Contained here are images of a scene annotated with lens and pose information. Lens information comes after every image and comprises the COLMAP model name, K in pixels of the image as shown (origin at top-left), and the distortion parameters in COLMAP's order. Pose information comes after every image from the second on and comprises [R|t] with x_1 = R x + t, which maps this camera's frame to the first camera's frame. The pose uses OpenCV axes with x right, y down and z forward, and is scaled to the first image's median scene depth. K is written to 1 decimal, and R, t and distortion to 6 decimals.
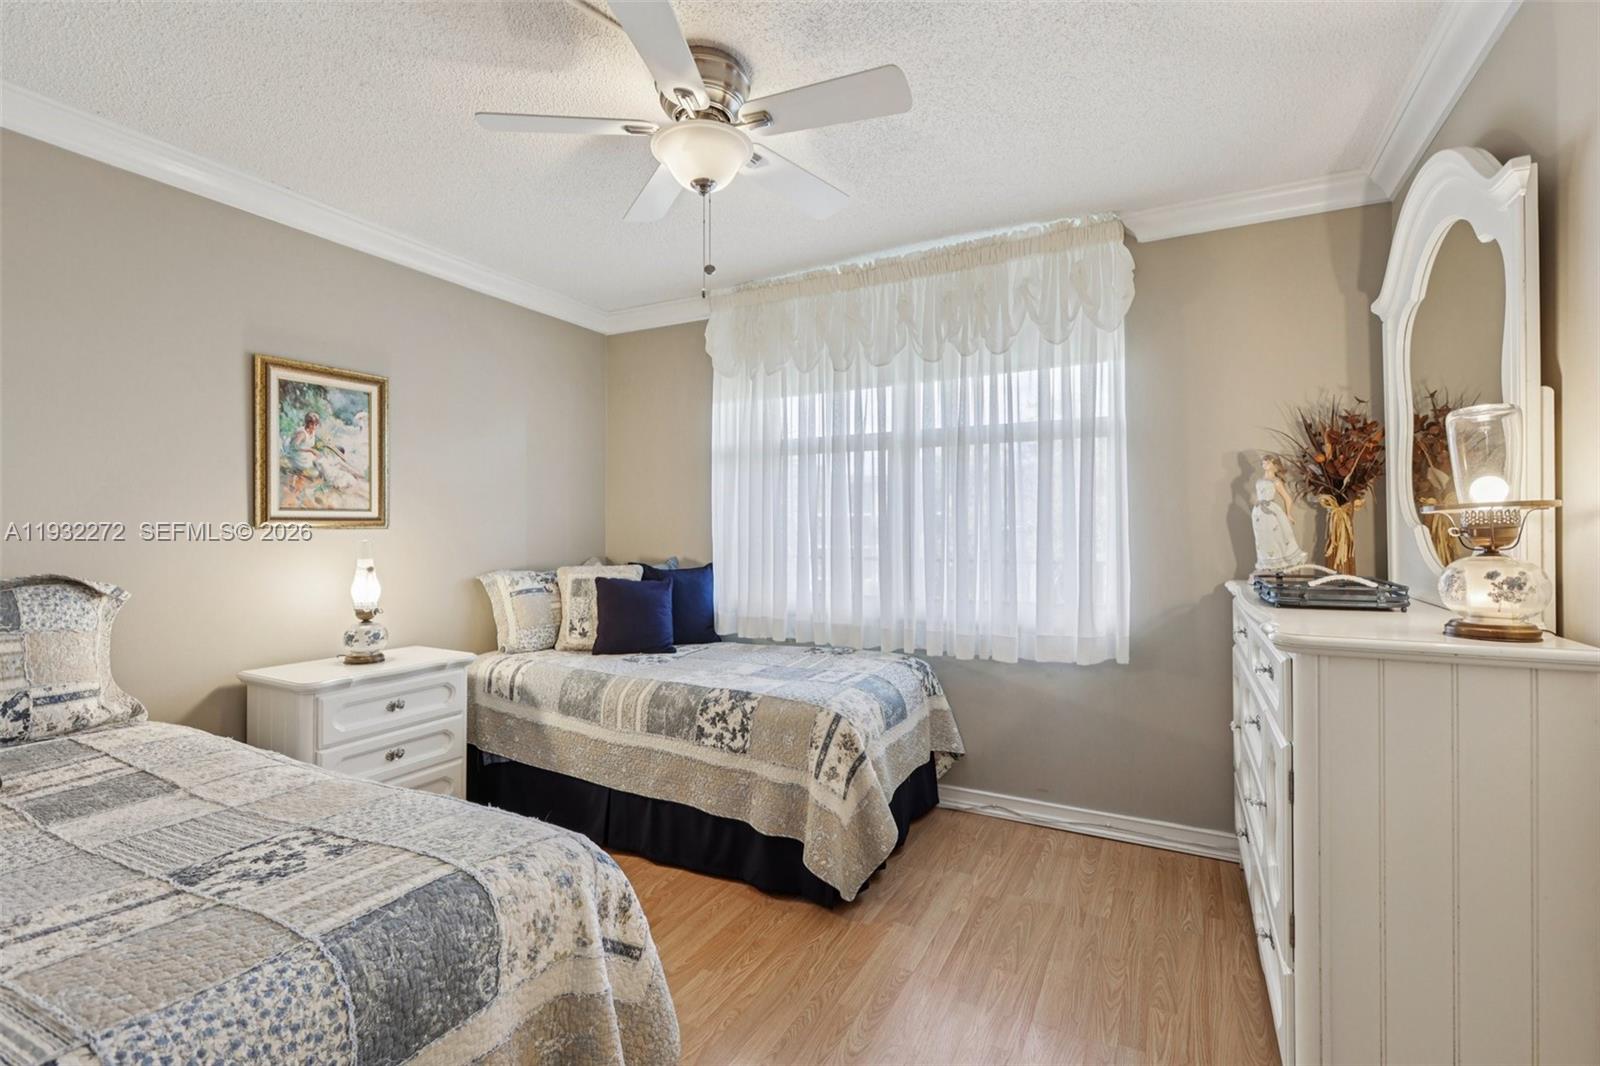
lens RADIAL K [[701.5, 0, 794.2], [0, 701.5, 523.0], [0, 0, 1]] dist [-0.000618, 0.001136]
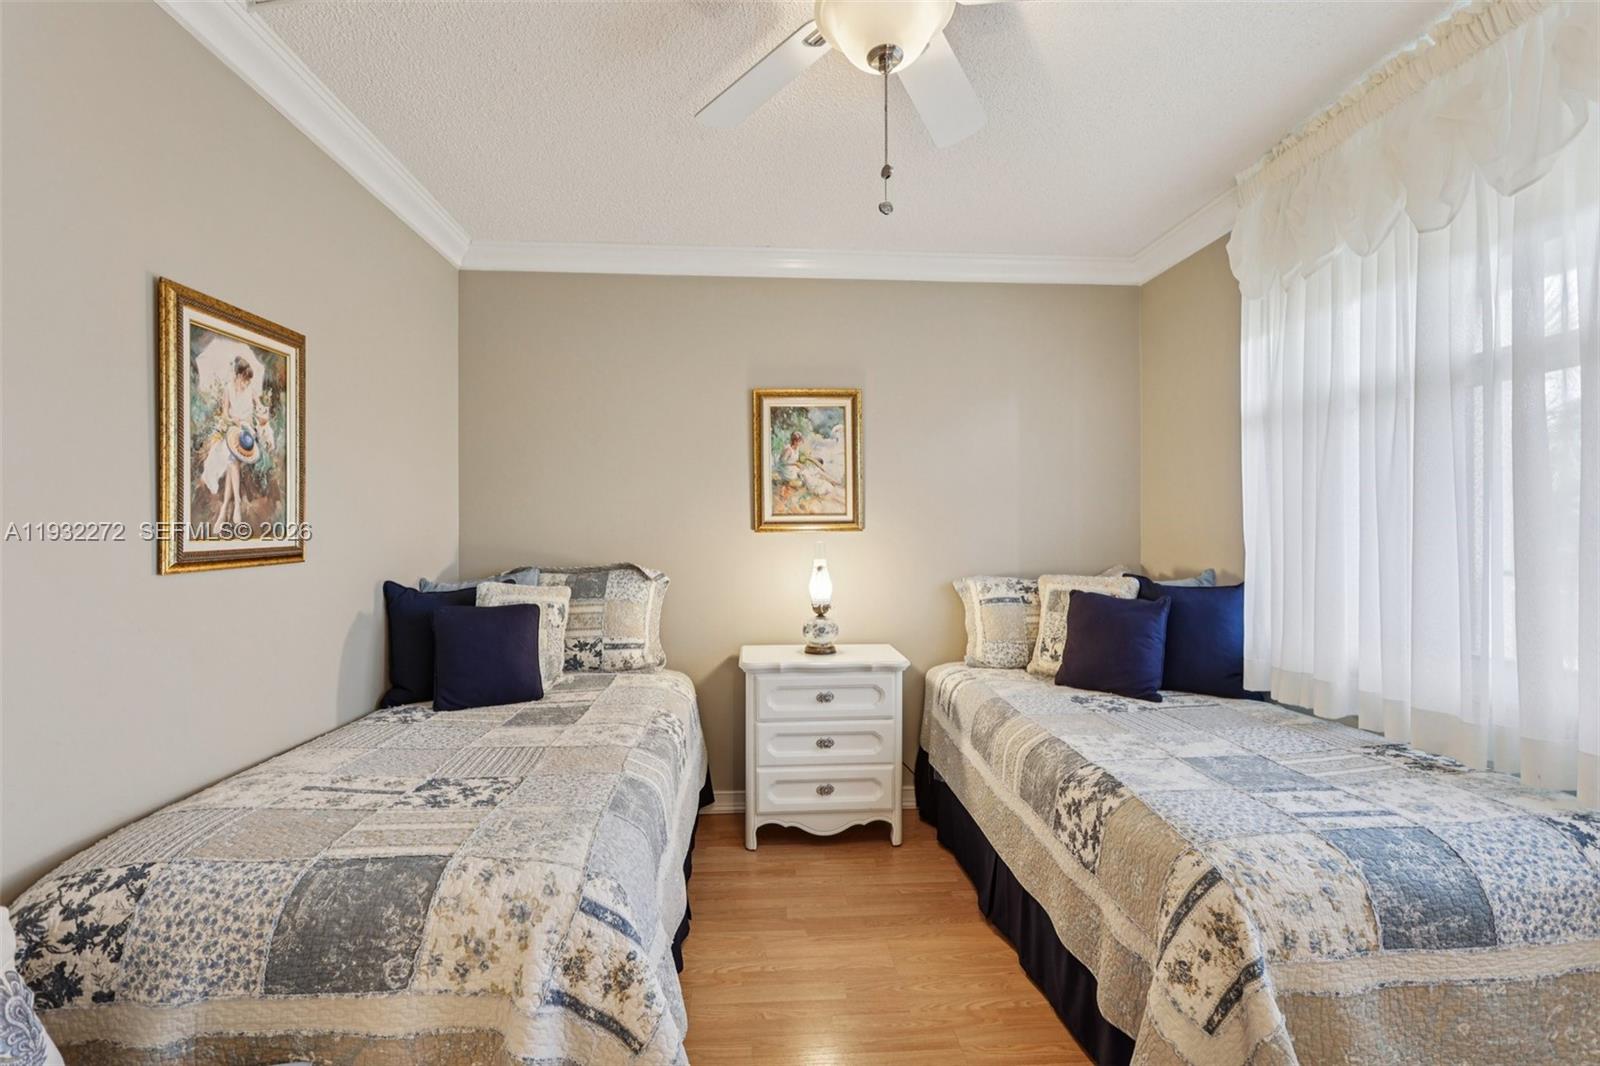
lens RADIAL K [[707.9, 0, 797.7], [0, 707.9, 529.0], [0, 0, 1]] dist [-0.000294, 0.000373]
pose [[0.536683, -0.003635, -0.843776, 0.313630], [0.011421, 0.999930, 0.002956, 0.001052], [0.843707, -0.011223, 0.536687, 0.383836]]
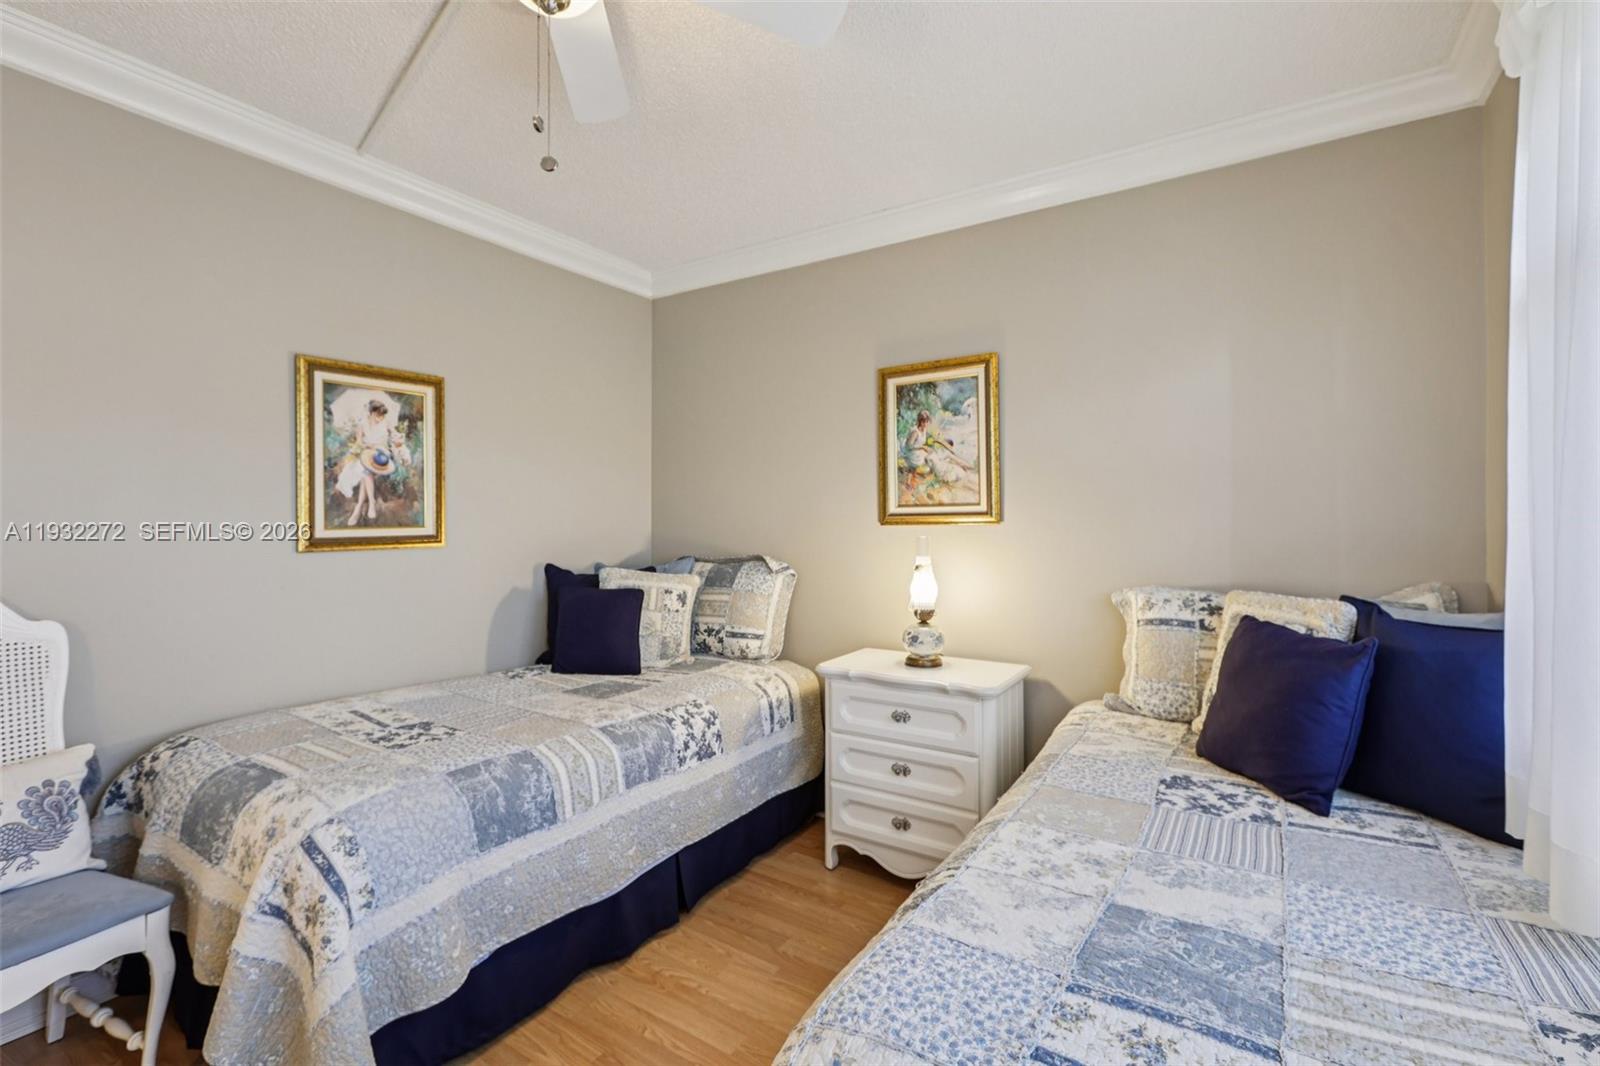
lens RADIAL K [[701.5, 0, 794.2], [0, 701.5, 523.0], [0, 0, 1]] dist [-0.000618, 0.001136]
pose [[-0.074700, -0.002223, -0.997204, 0.355600], [0.011239, 0.999932, -0.003071, 0.007368], [0.997143, -0.011437, -0.074669, 0.918128]]
